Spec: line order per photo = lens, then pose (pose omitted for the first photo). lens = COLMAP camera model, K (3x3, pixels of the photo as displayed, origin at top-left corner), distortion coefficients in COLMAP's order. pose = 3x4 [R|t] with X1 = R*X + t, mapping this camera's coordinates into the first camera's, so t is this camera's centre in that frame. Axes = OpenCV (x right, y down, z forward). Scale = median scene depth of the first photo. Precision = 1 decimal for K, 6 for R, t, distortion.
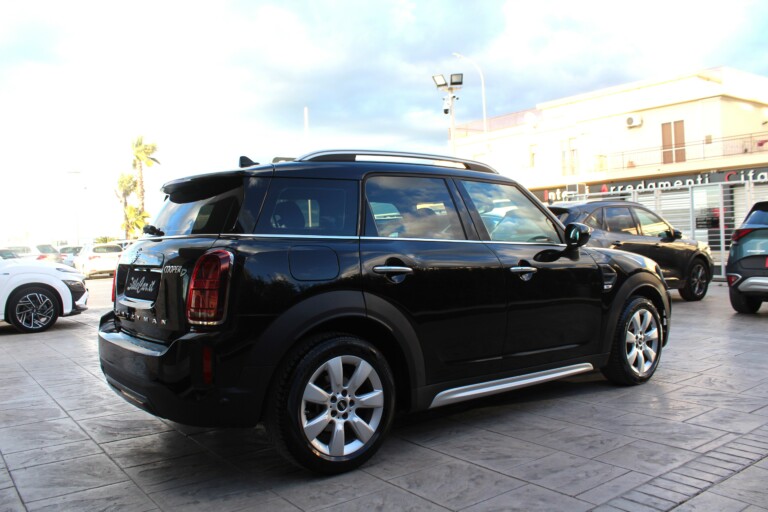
lens RADIAL K [[668.8, 0, 373.7], [0, 668.8, 257.3], [0, 0, 1]] dist [-0.190721, 0.234878]
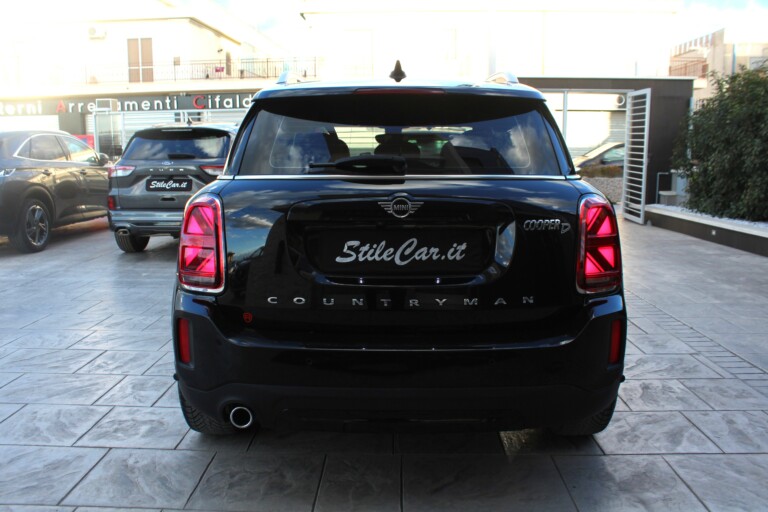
lens RADIAL K [[668.8, 0, 373.7], [0, 668.8, 257.3], [0, 0, 1]] dist [-0.190721, 0.234878]
pose [[0.610823, -0.104818, 0.784798, -0.119062], [0.006317, 0.991812, 0.127549, -0.009146], [-0.791742, -0.072952, 0.606484, 0.131015]]
